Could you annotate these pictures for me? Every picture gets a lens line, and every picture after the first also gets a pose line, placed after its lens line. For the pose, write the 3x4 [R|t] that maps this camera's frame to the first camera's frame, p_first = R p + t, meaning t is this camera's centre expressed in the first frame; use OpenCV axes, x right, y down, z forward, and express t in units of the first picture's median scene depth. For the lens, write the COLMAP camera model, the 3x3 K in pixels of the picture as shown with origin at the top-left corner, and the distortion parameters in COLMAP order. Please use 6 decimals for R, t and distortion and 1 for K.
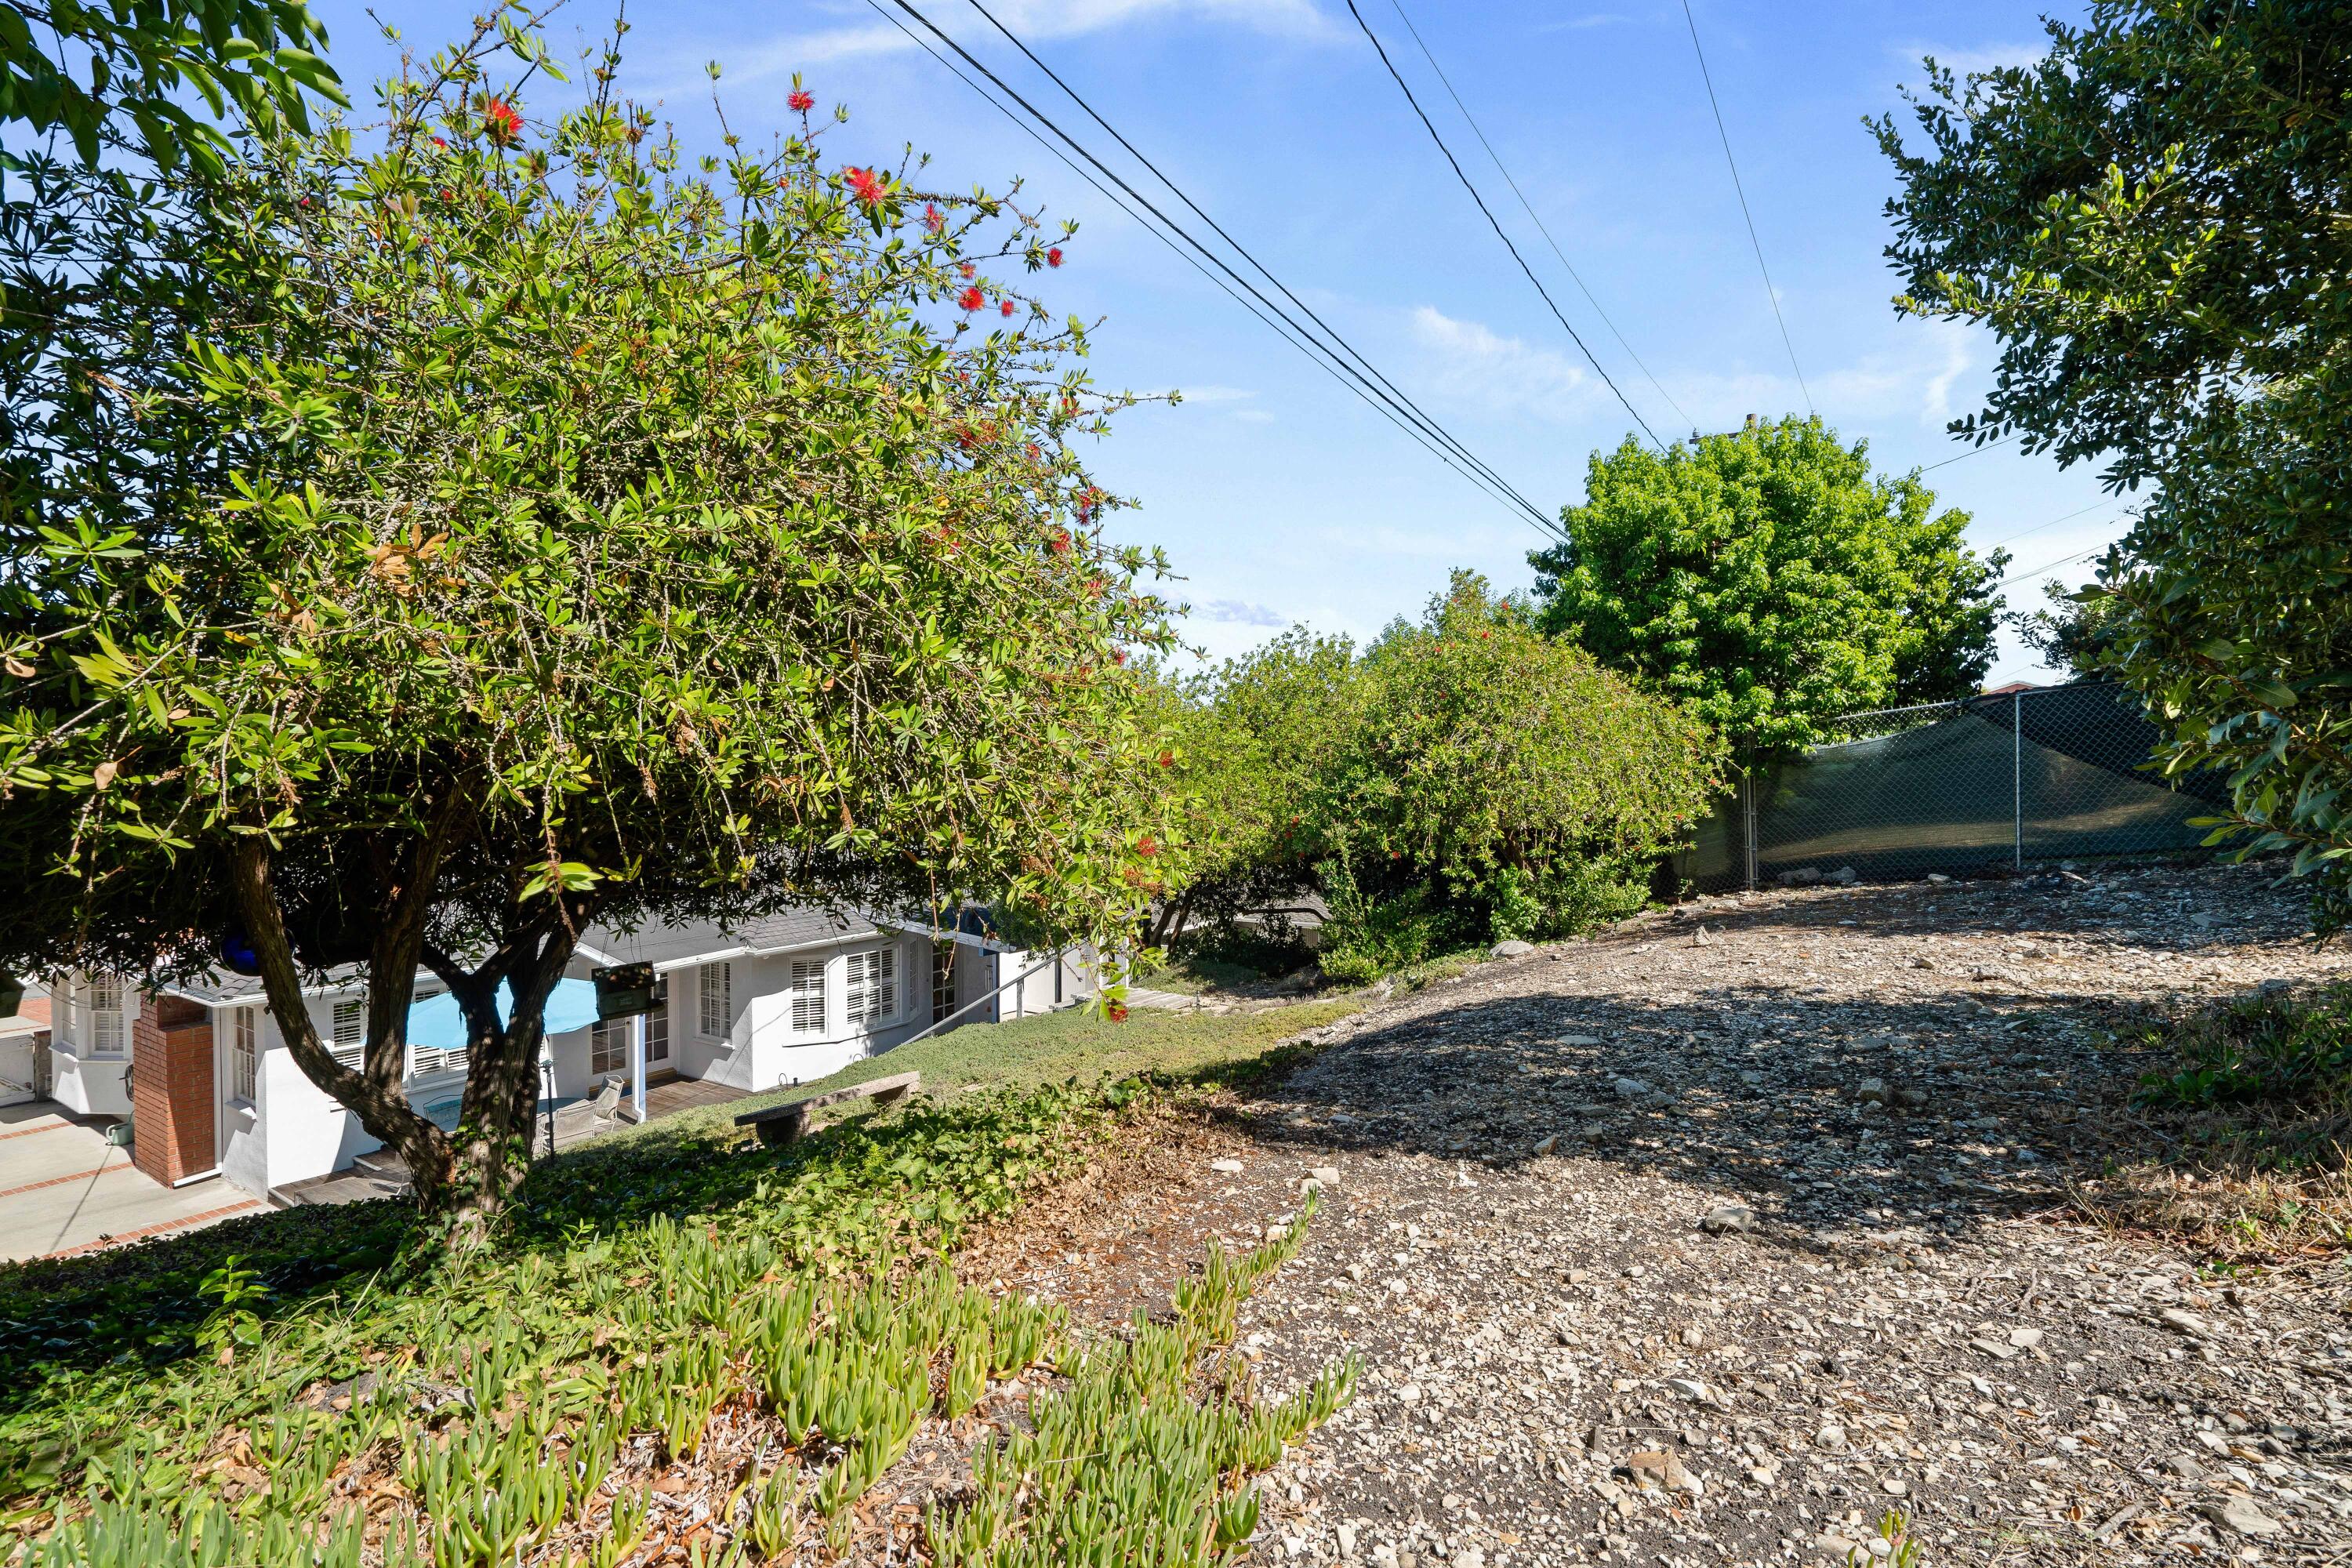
lens RADIAL K [[1084.4, 0, 1171.9], [0, 1084.4, 781.2], [0, 0, 1]] dist [-0.001106, -0.000073]
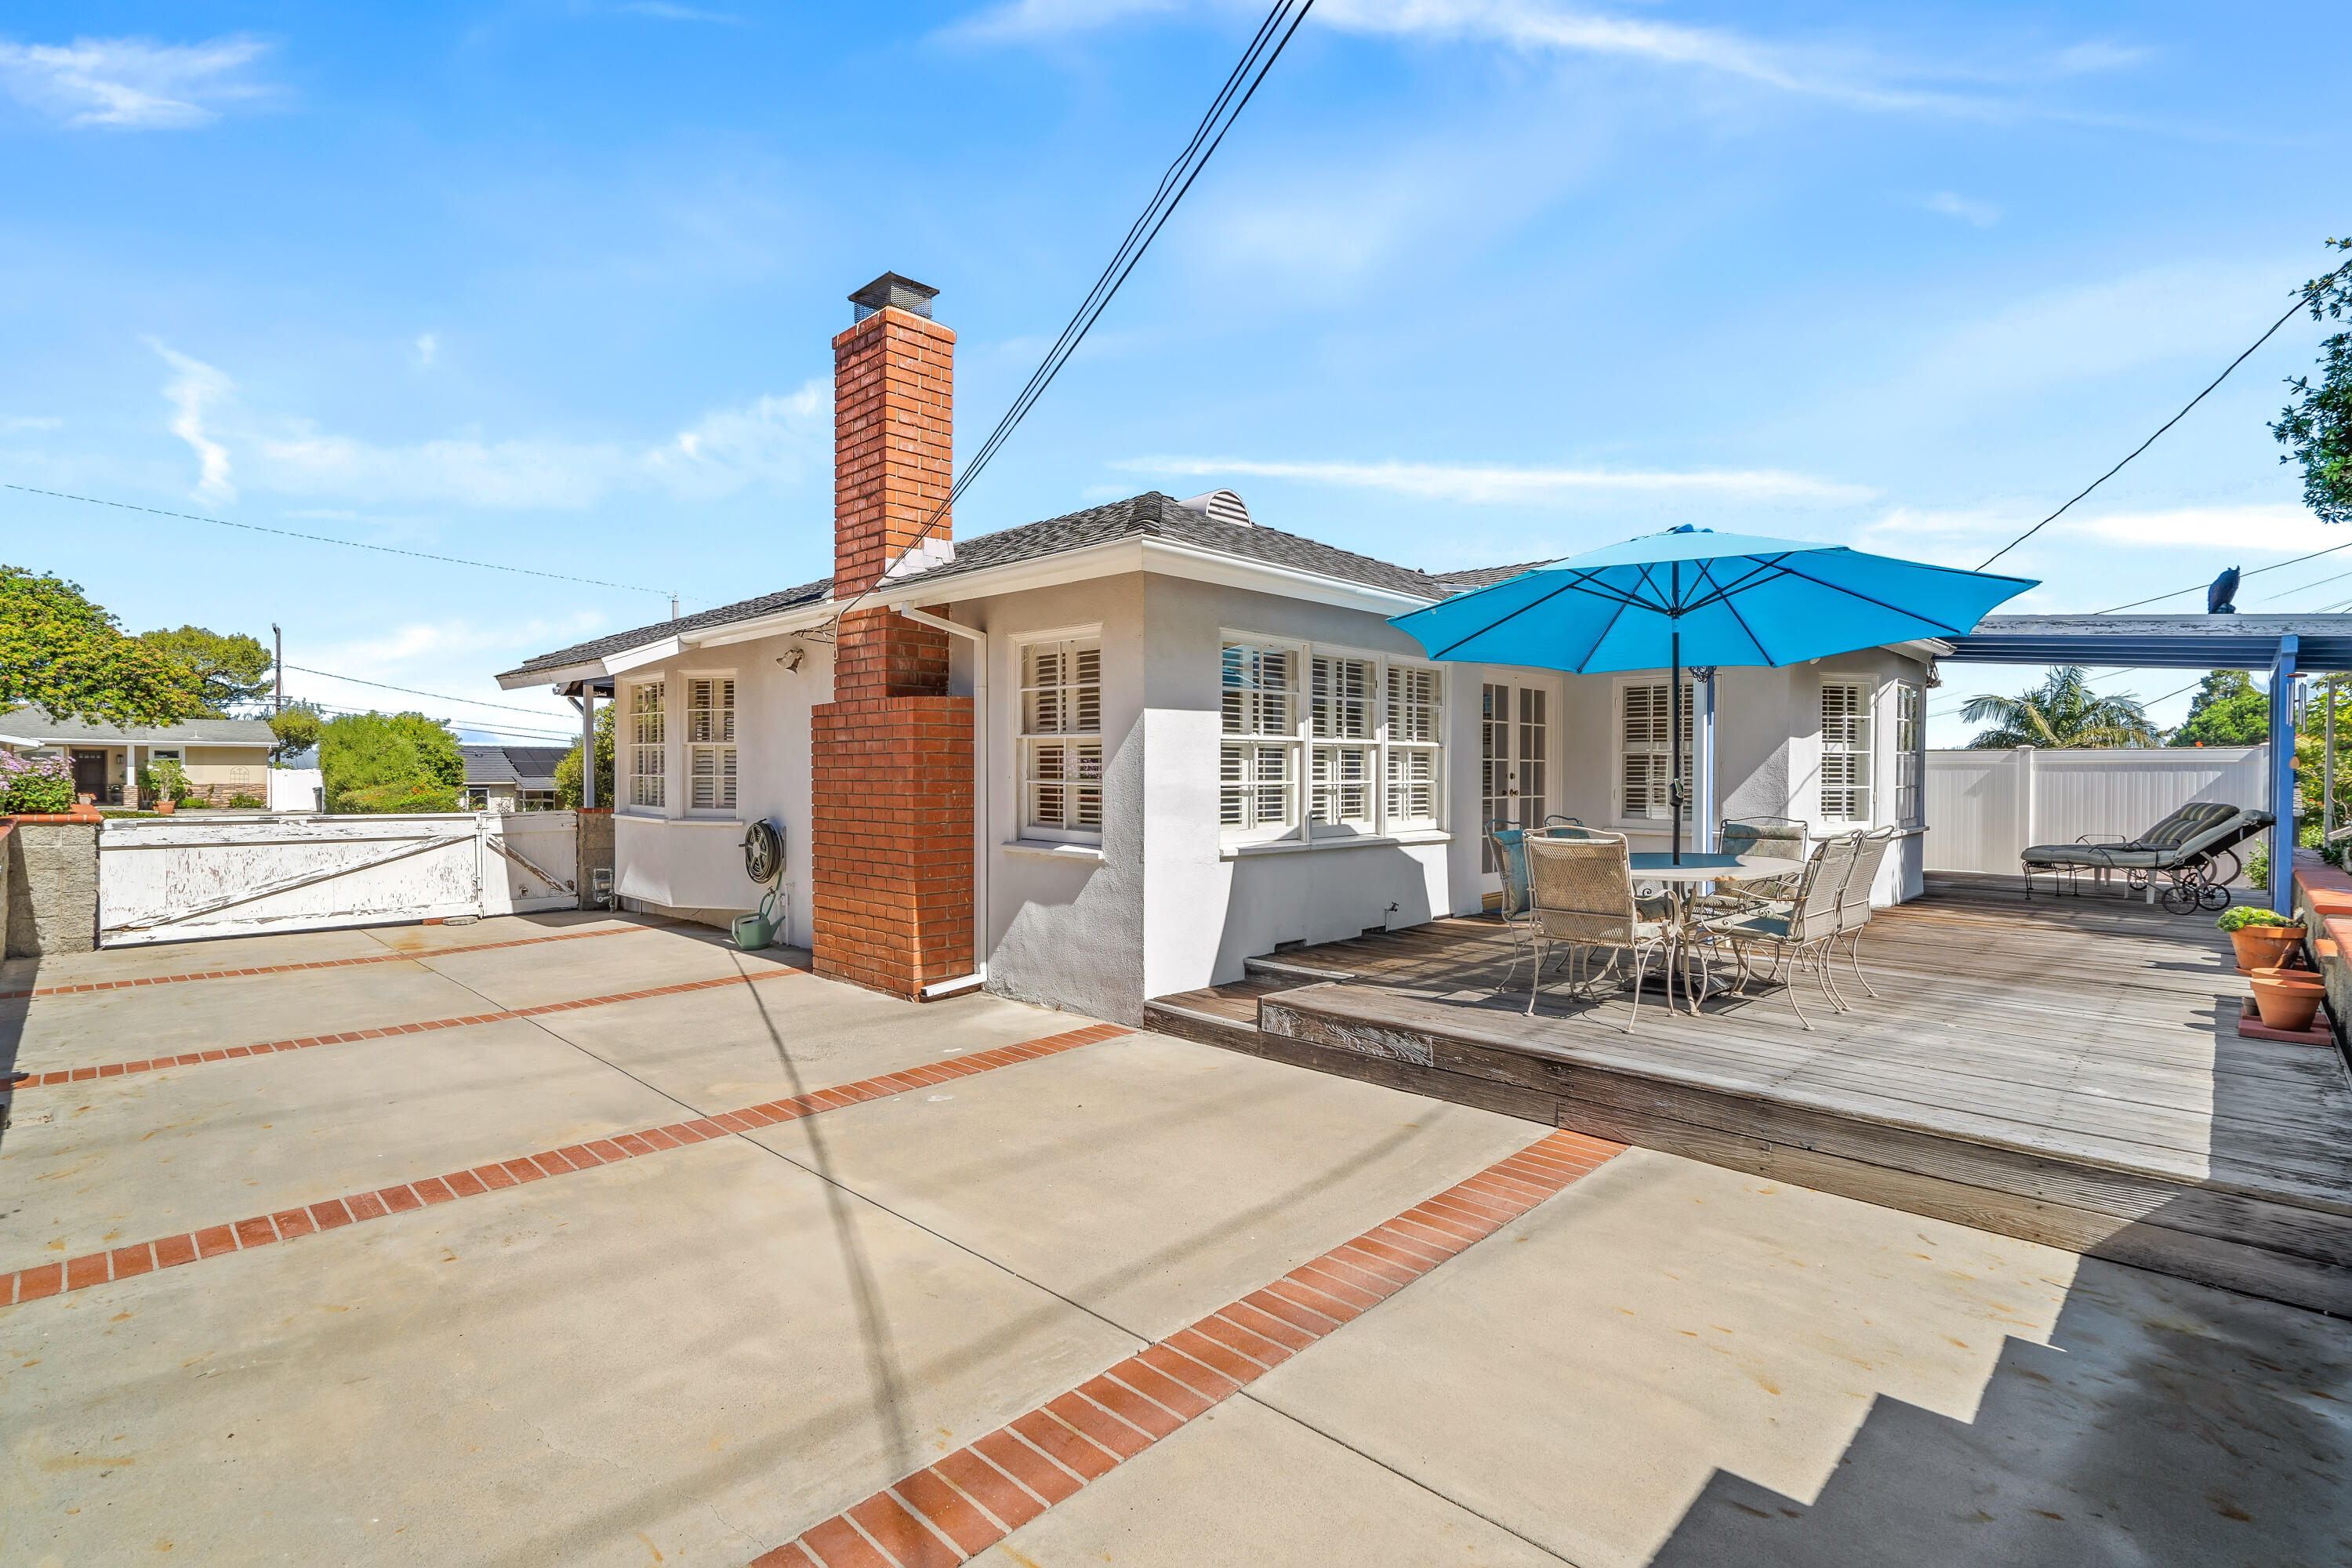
lens RADIAL K [[1084.4, 0, 1177.5], [0, 1084.4, 783.0], [0, 0, 1]] dist [-0.001106, -0.000073]
pose [[0.982282, 0.003009, -0.187386, -0.550661], [-0.001329, 0.999958, 0.009093, 0.208062], [0.187406, -0.008683, 0.982244, 0.406275]]
